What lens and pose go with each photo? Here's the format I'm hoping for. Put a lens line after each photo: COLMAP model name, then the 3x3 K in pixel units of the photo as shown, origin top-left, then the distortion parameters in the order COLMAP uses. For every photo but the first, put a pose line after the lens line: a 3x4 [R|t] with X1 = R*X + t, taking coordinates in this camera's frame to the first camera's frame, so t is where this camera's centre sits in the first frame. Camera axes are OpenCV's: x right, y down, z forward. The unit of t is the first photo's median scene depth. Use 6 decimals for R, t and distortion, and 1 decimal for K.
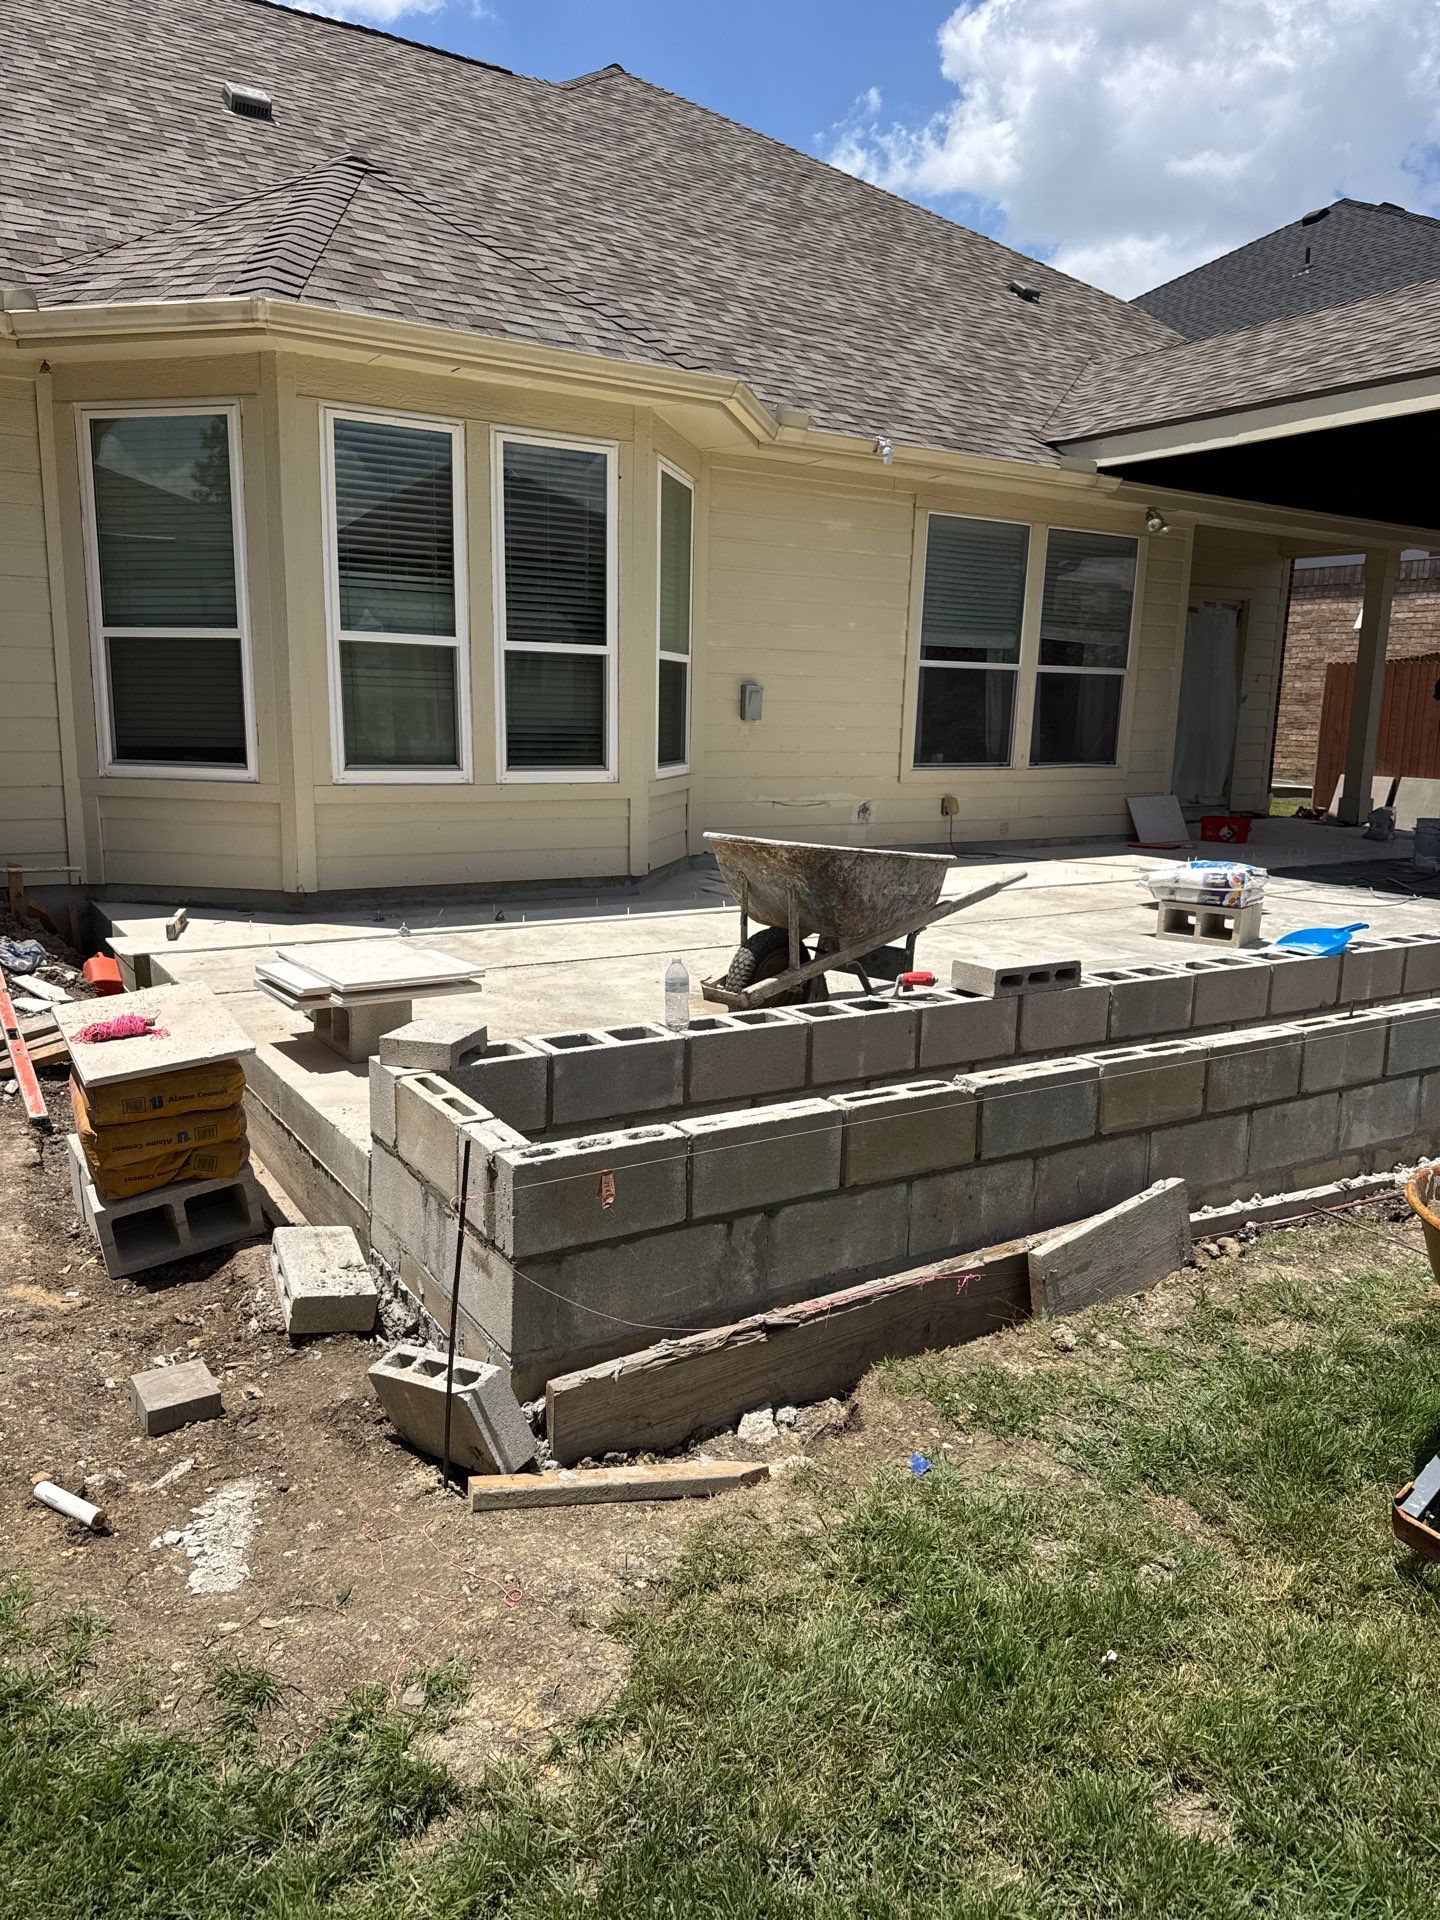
lens RADIAL K [[1346.4, 0, 697.2], [0, 1346.4, 967.1], [0, 0, 1]] dist [0.050117, -0.068563]
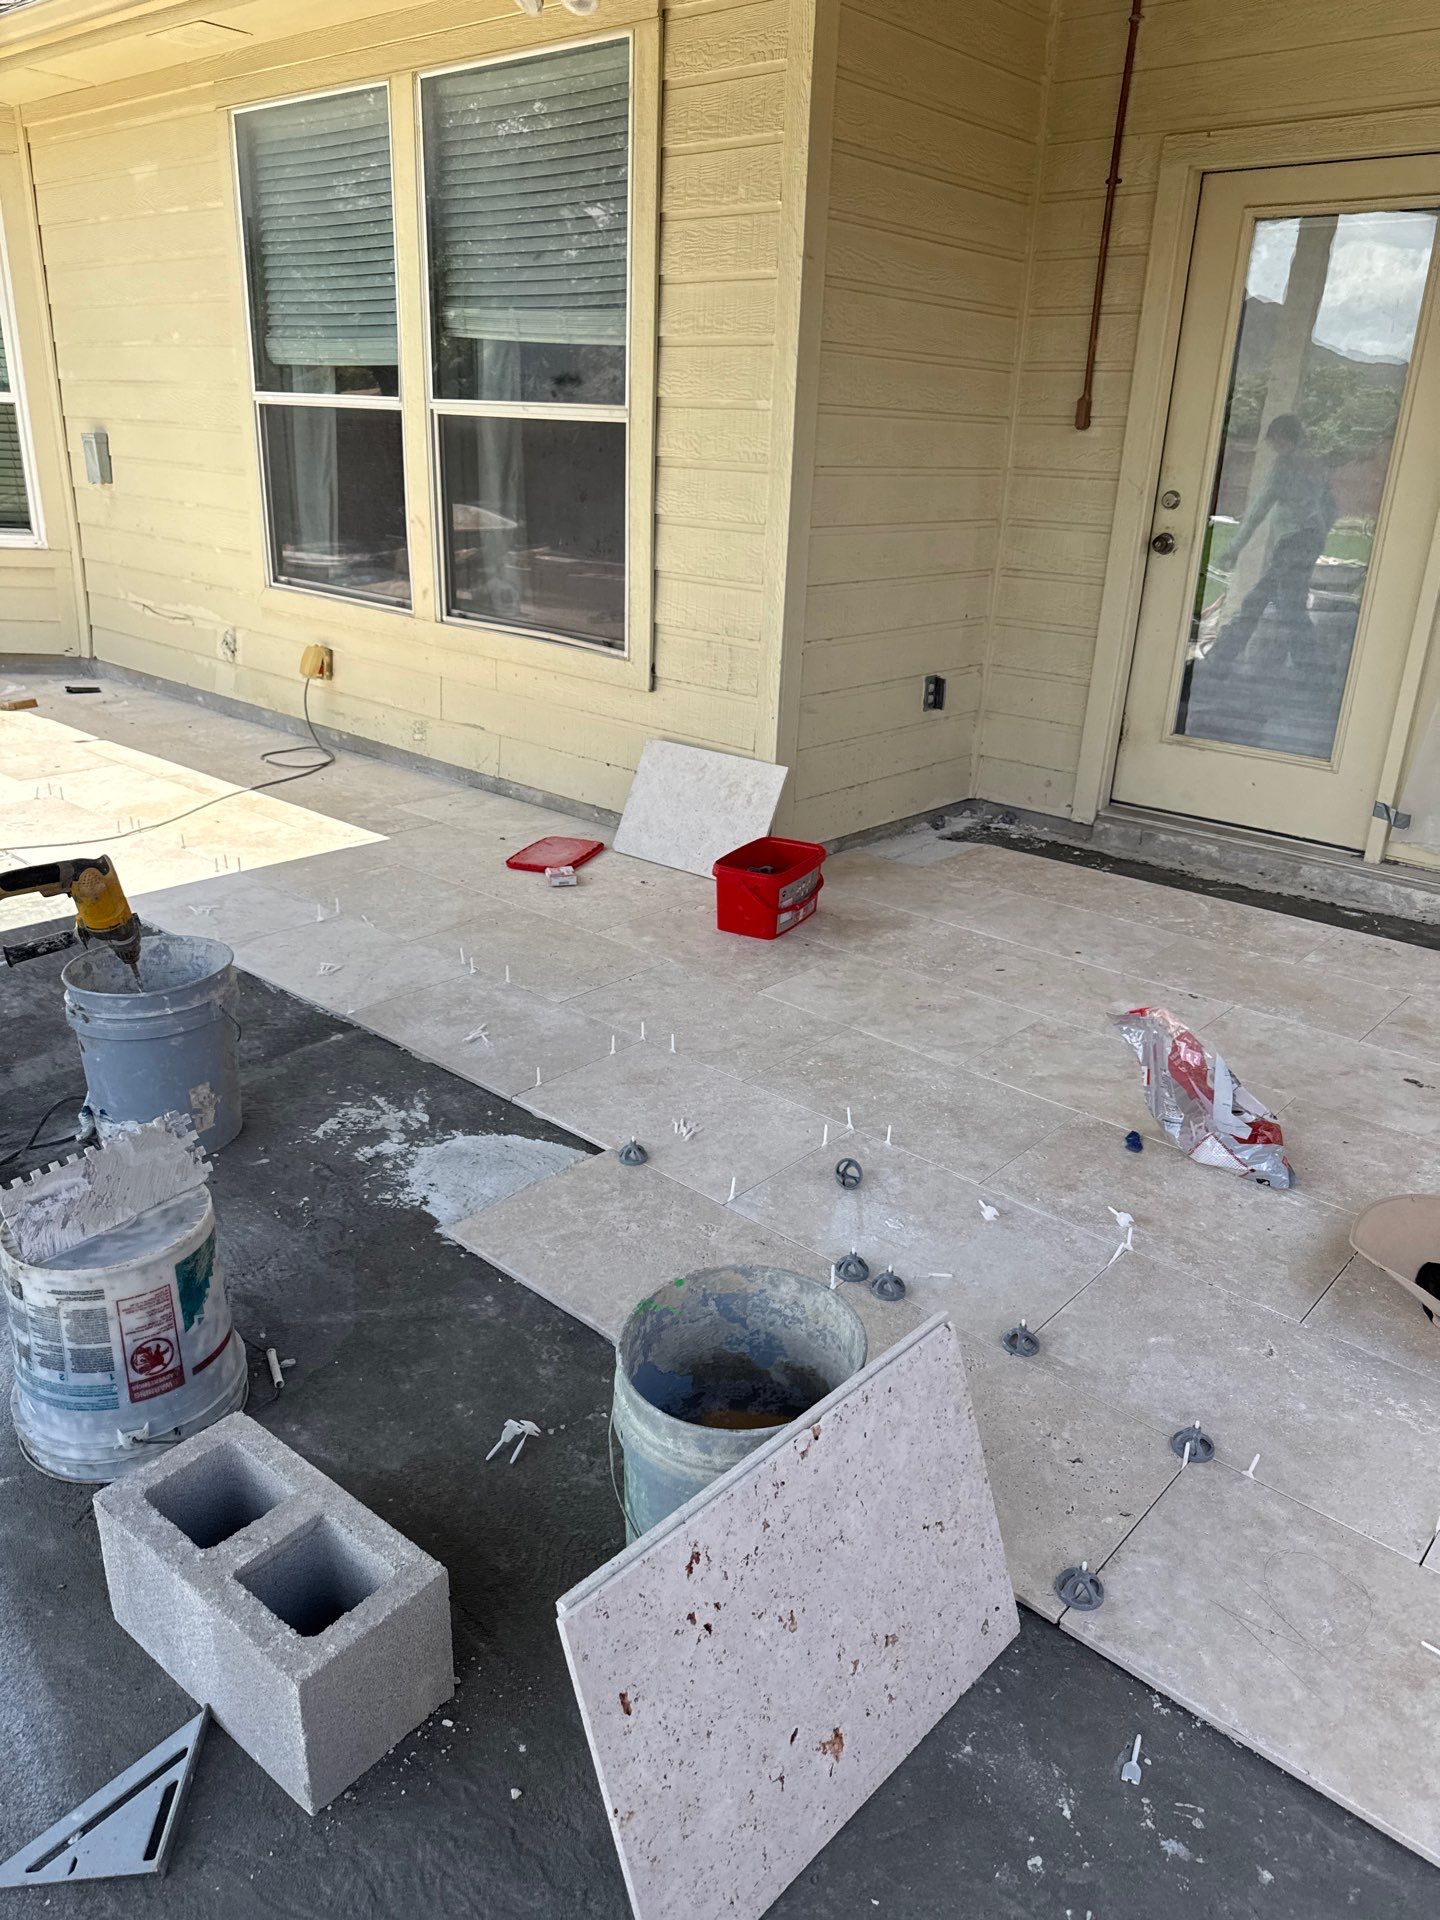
lens RADIAL K [[1346.4, 0, 739.0], [0, 1346.4, 959.6], [0, 0, 1]] dist [0.050117, -0.068563]
pose [[0.292759, 0.331003, -0.897067, 0.789529], [-0.221158, 0.936173, 0.273257, -0.197370], [0.930259, 0.118395, 0.347277, 0.979576]]
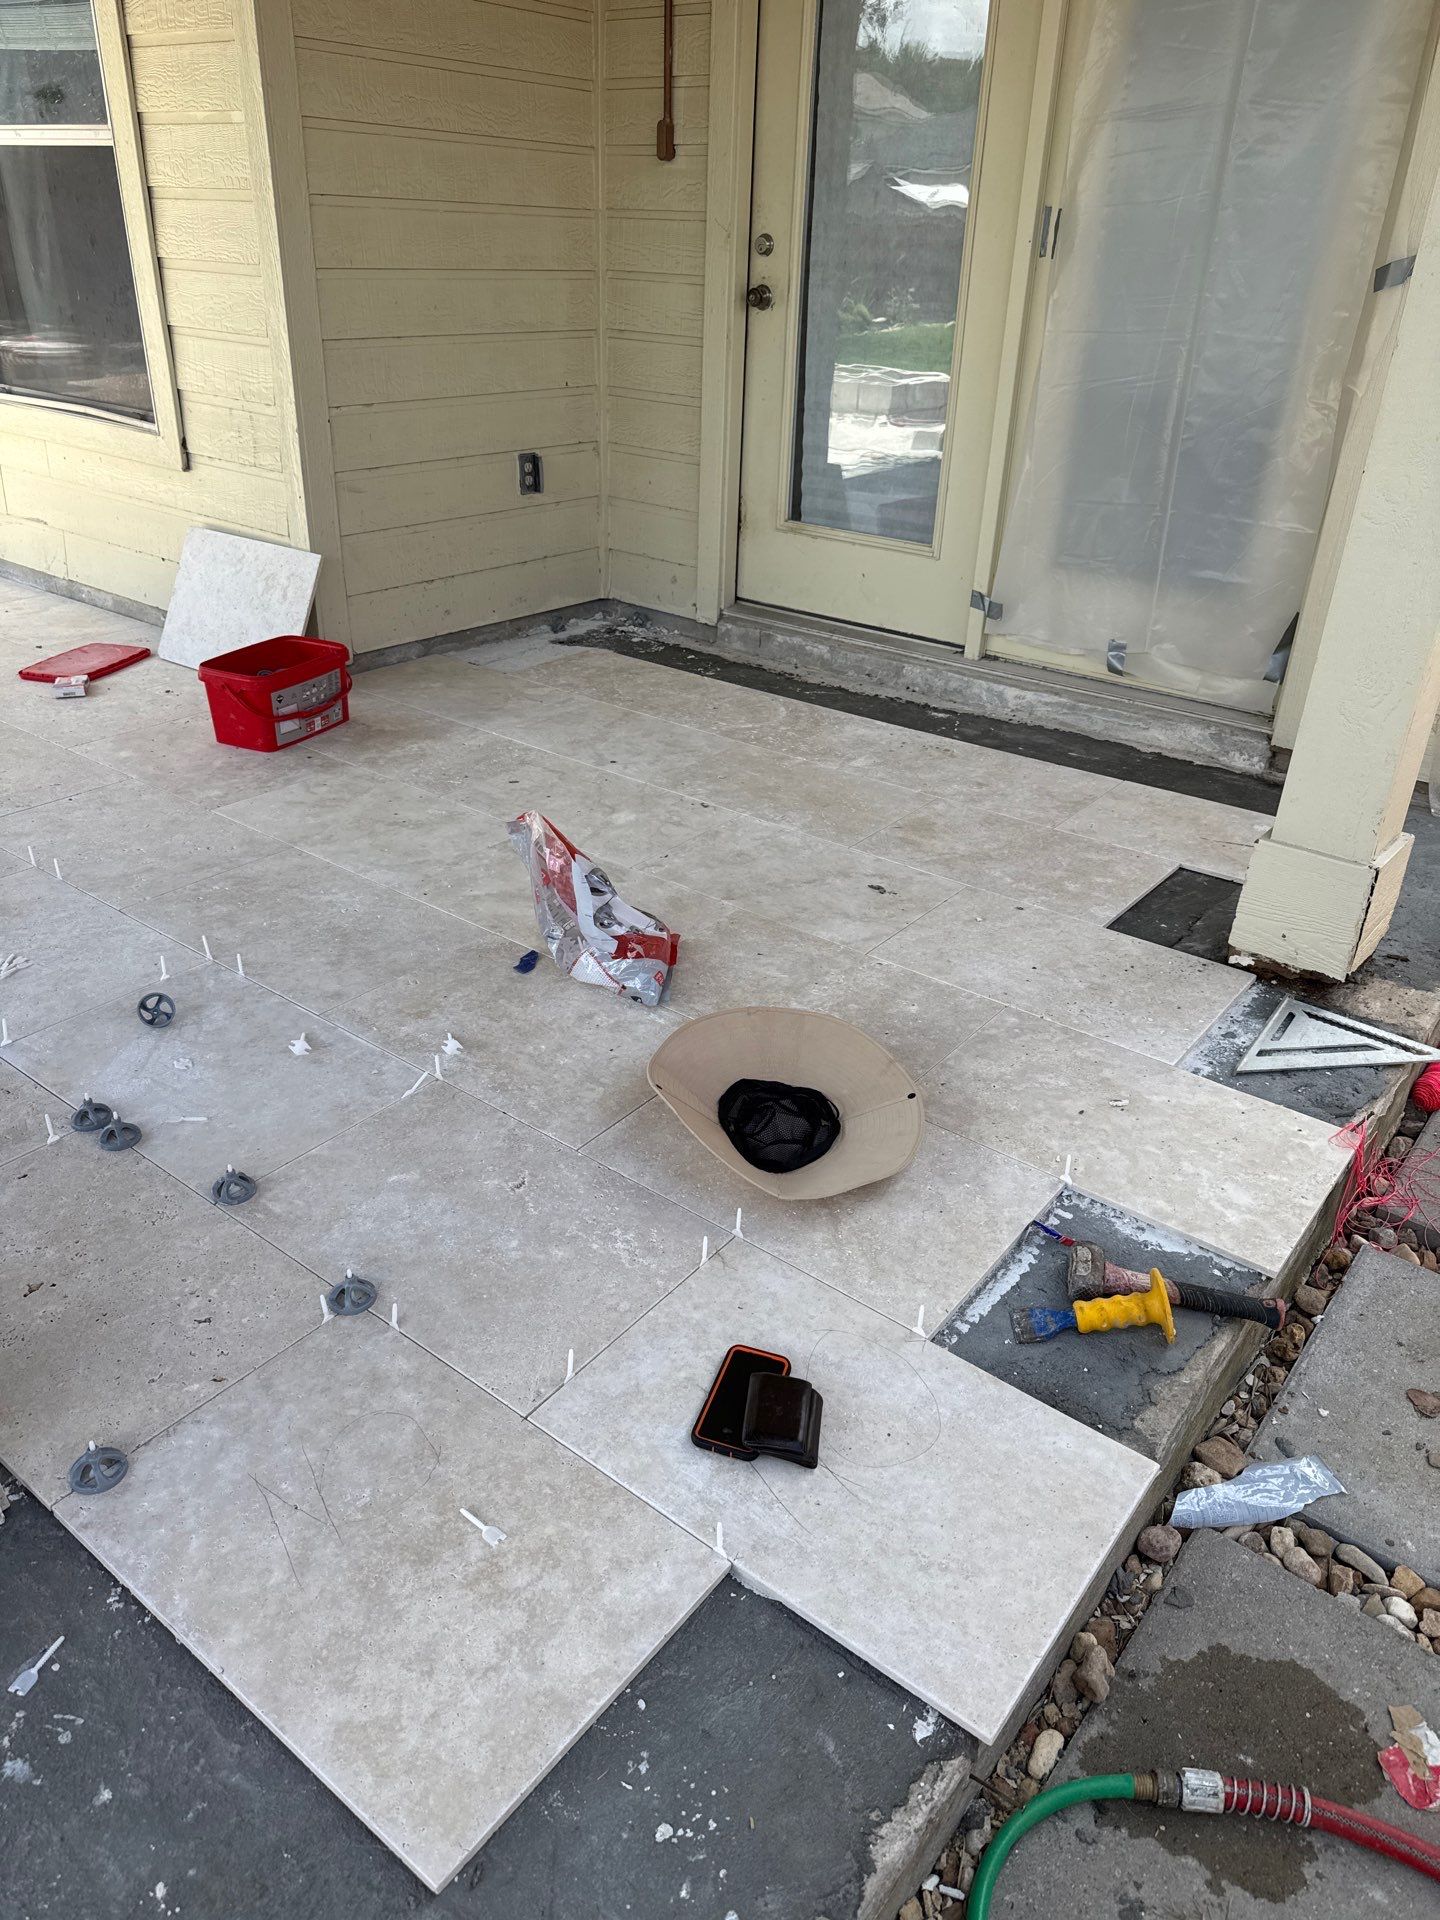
lens RADIAL K [[1346.4, 0, 743.7], [0, 1346.4, 978.6], [0, 0, 1]] dist [0.050117, -0.068563]
pose [[0.364831, 0.439152, -0.821002, 0.800452], [-0.219077, 0.897511, 0.382726, -0.207999], [0.904933, 0.040232, 0.423648, 1.098940]]
